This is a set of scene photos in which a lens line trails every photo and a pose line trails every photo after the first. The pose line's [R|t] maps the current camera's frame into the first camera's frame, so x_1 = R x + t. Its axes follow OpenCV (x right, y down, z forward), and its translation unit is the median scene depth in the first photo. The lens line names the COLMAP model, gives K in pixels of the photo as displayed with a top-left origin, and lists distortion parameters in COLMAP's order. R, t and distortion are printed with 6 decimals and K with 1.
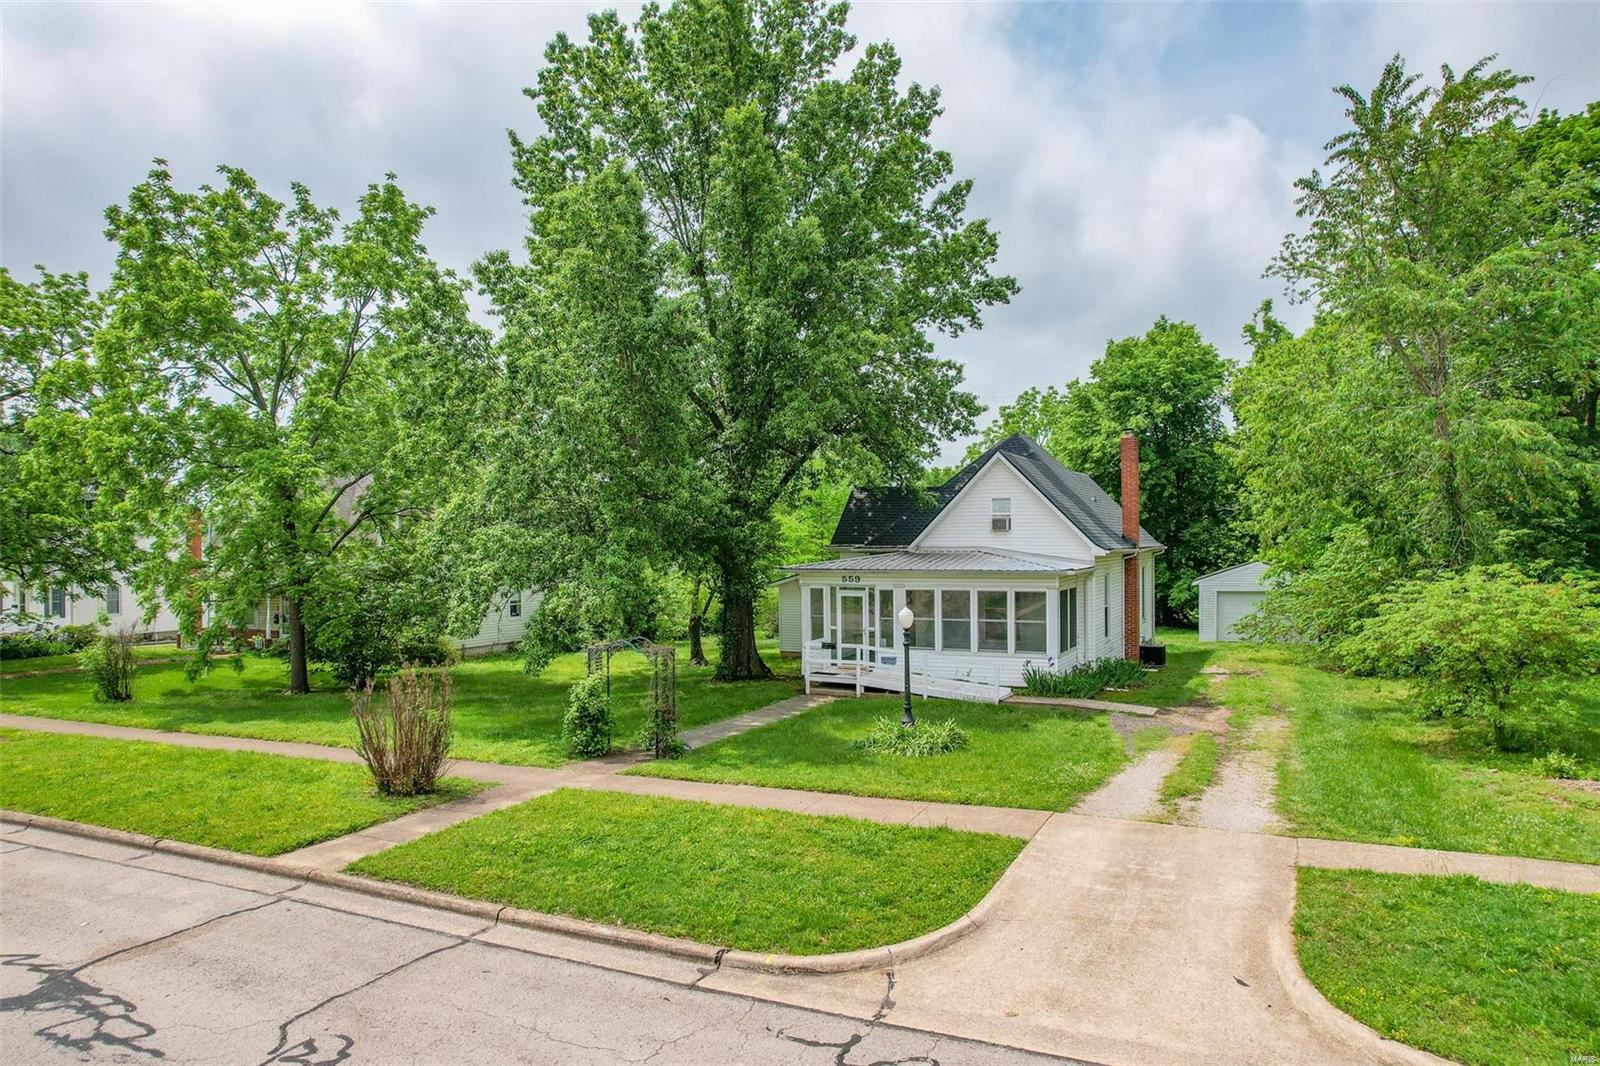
lens RADIAL K [[1022.8, 0, 809.5], [0, 1022.8, 538.1], [0, 0, 1]] dist [-0.081805, 0.074412]
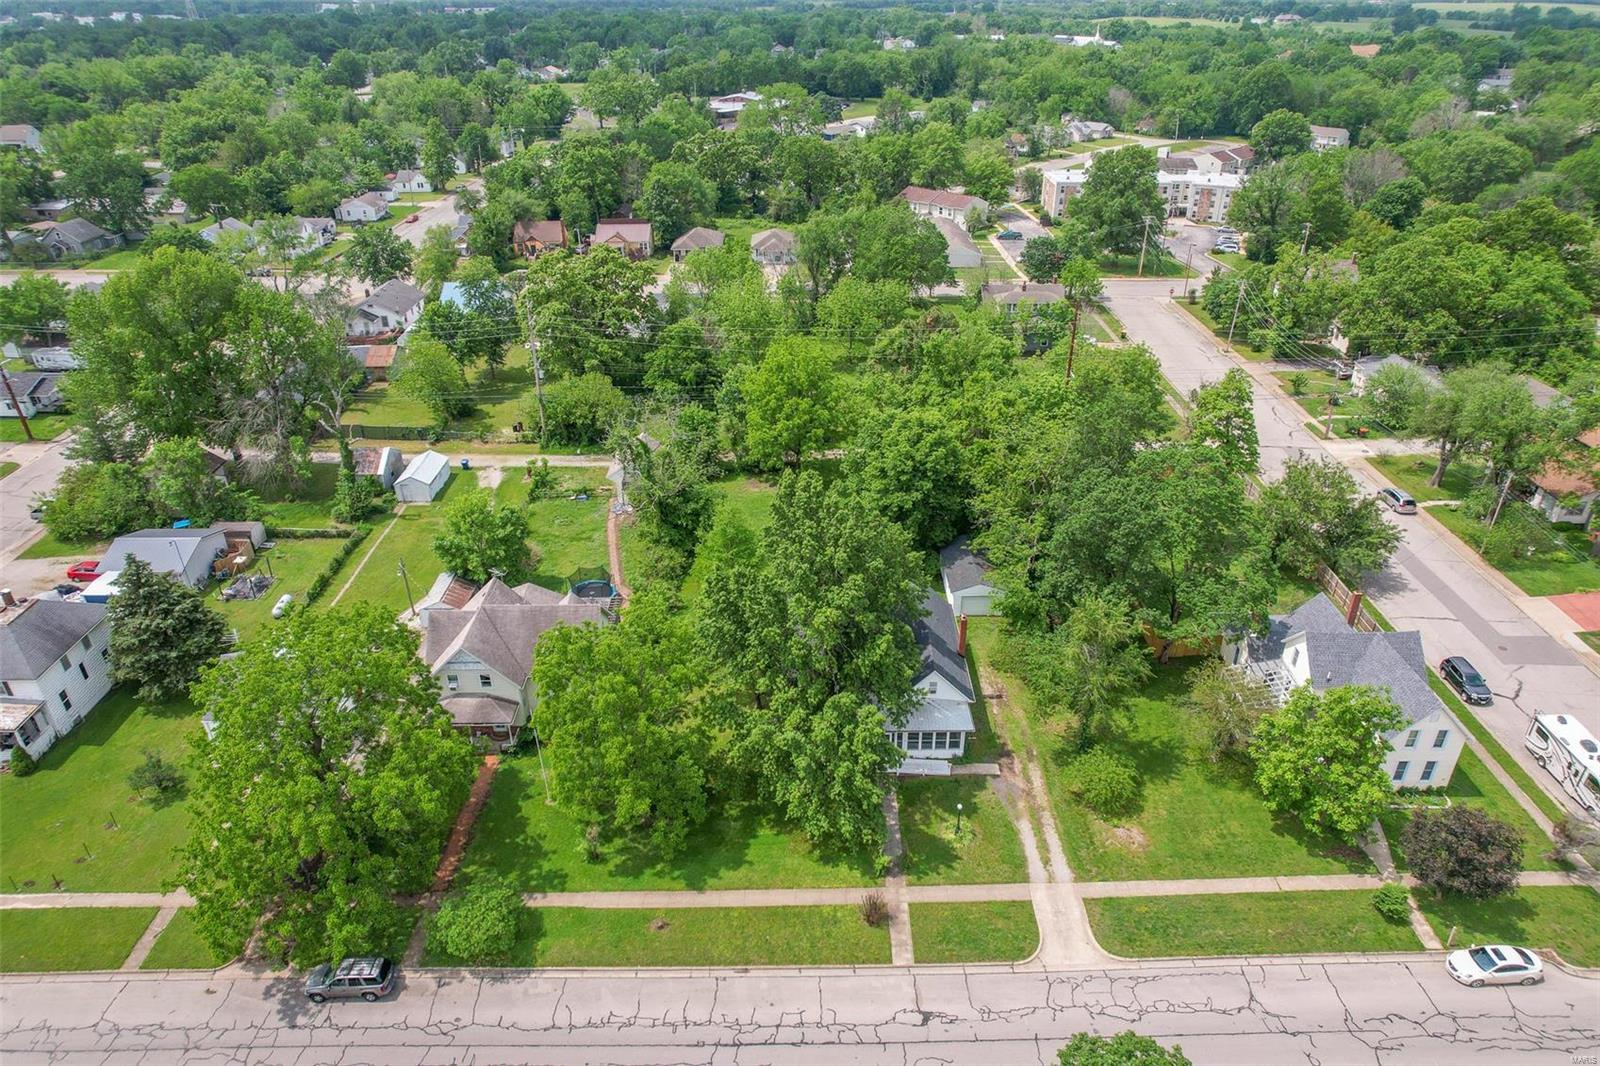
lens RADIAL K [[1022.8, 0, 809.5], [0, 1022.8, 538.1], [0, 0, 1]] dist [-0.081805, 0.074412]
pose [[0.895300, -0.214635, 0.390346, -1.113663], [-0.005028, 0.871344, 0.490646, -1.772644], [-0.445436, -0.441238, 0.779035, -0.750531]]
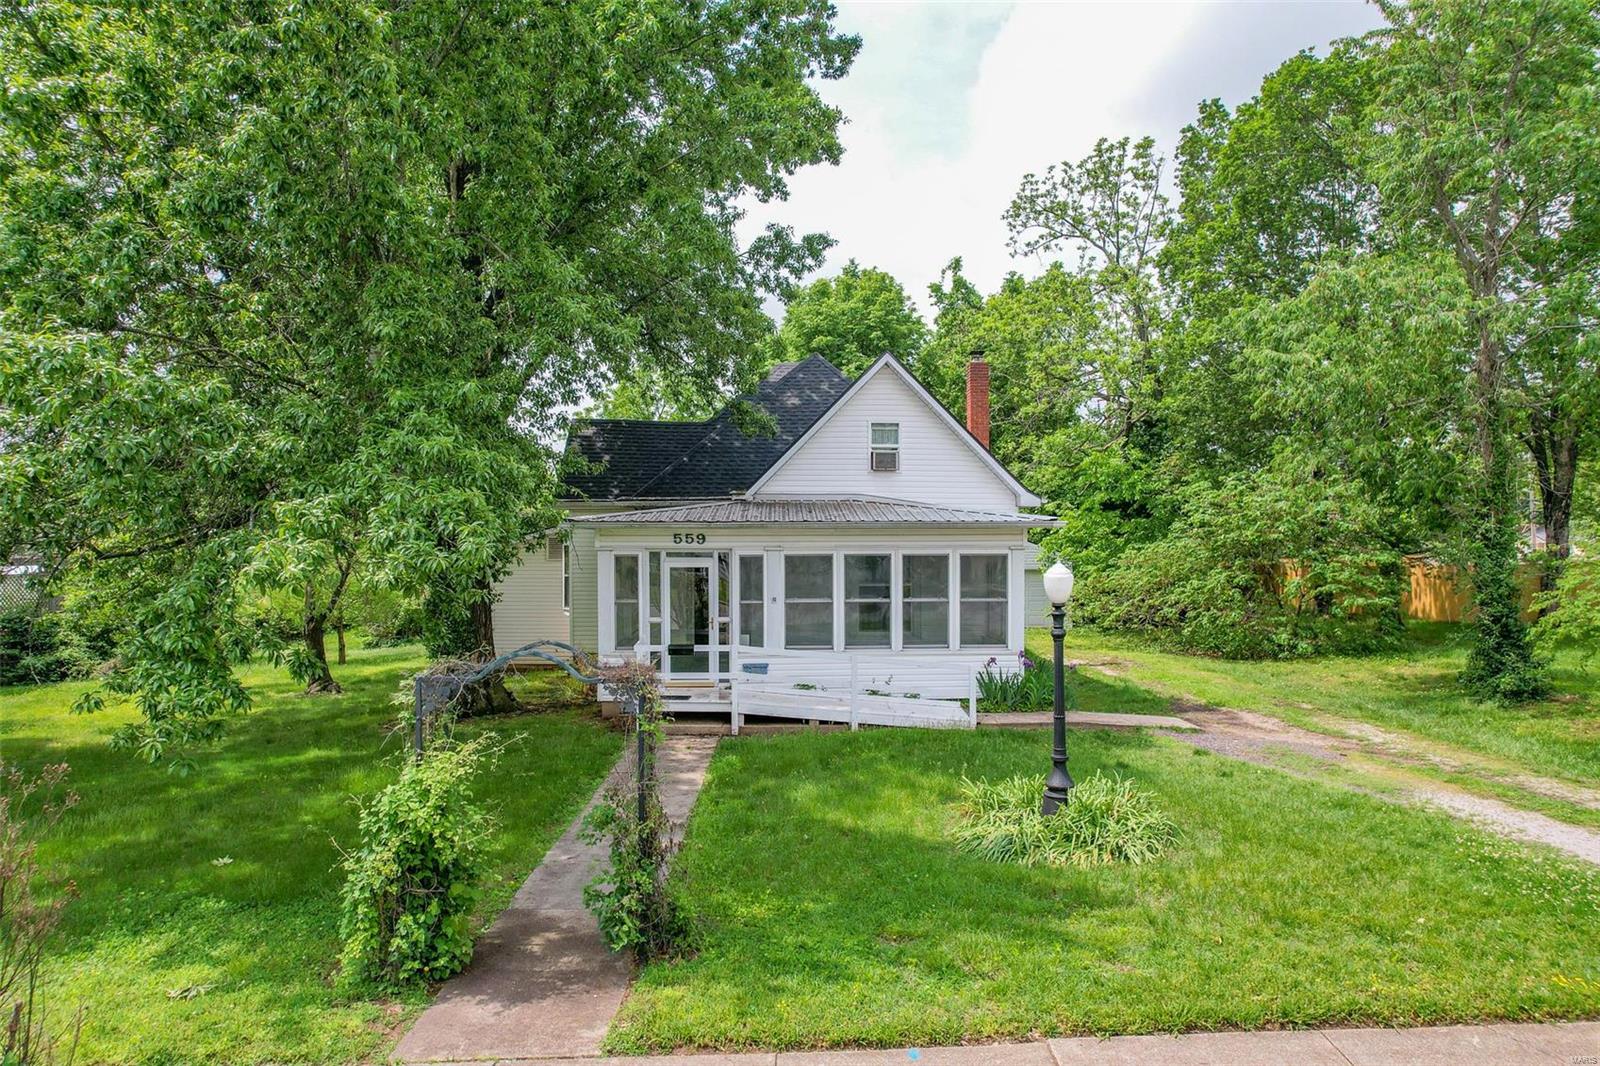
lens RADIAL K [[1035.6, 0, 806.3], [0, 1035.6, 519.5], [0, 0, 1]] dist [-0.074754, 0.056771]
pose [[0.888820, 0.013185, 0.458067, -0.195288], [-0.005116, 0.999809, -0.018852, 0.043463], [-0.458229, 0.014413, 0.888718, 0.457865]]
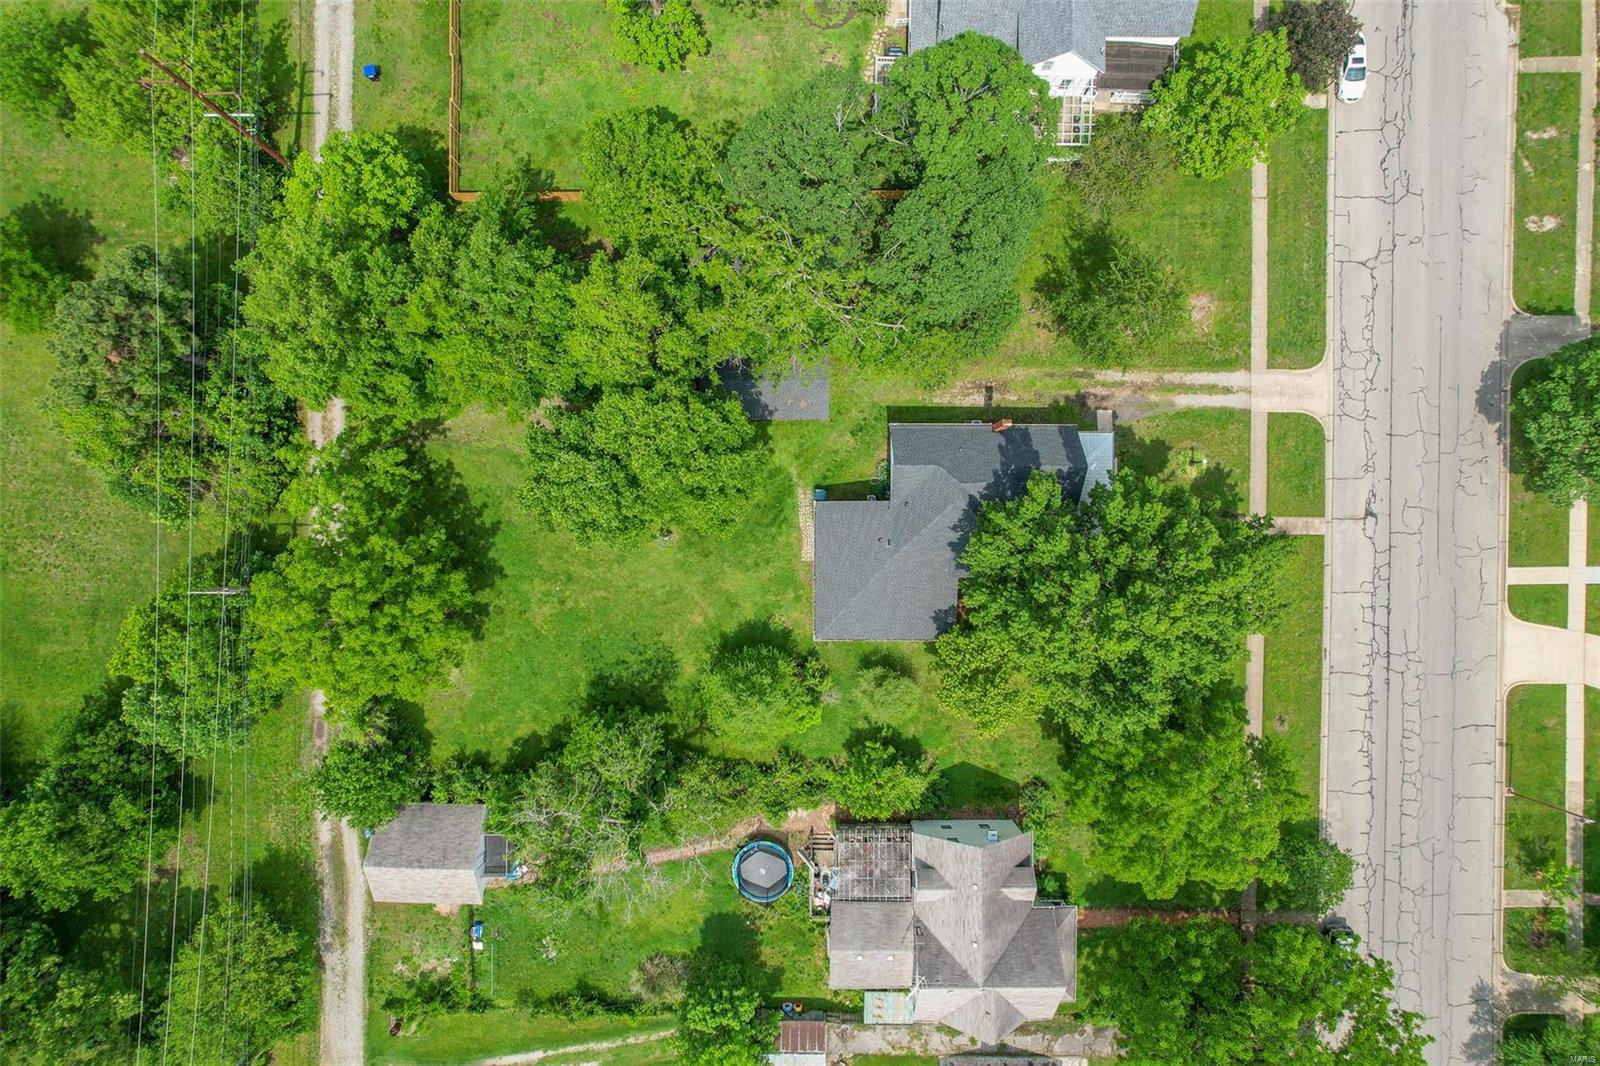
lens RADIAL K [[1022.8, 0, 809.5], [0, 1022.8, 538.1], [0, 0, 1]] dist [-0.081805, 0.074412]
pose [[-0.431682, -0.902003, 0.006447, 0.328400], [-0.011398, 0.012601, 0.999856, -2.658332], [-0.901954, 0.431546, -0.015720, 1.861168]]
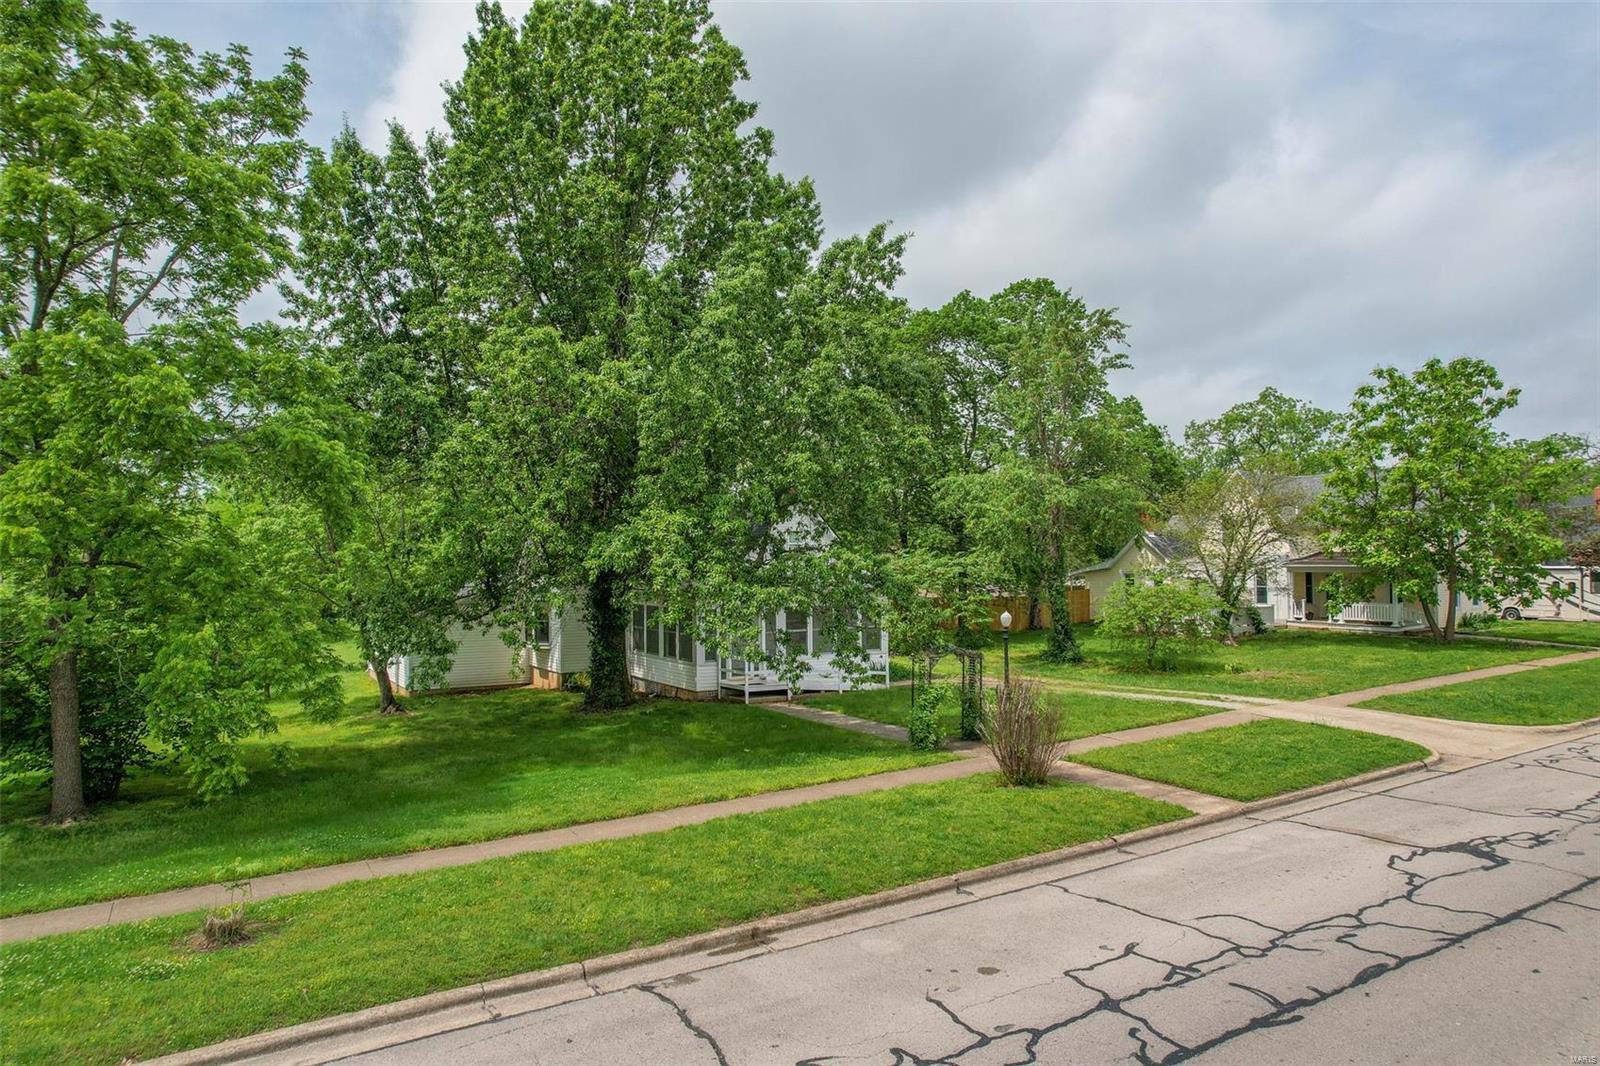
lens RADIAL K [[1022.8, 0, 809.5], [0, 1022.8, 538.1], [0, 0, 1]] dist [-0.081805, 0.074412]
pose [[0.527385, 0.020544, 0.849378, -0.950206], [0.002357, 0.999668, -0.025643, 0.001609], [-0.849623, 0.015526, 0.527162, 0.374807]]
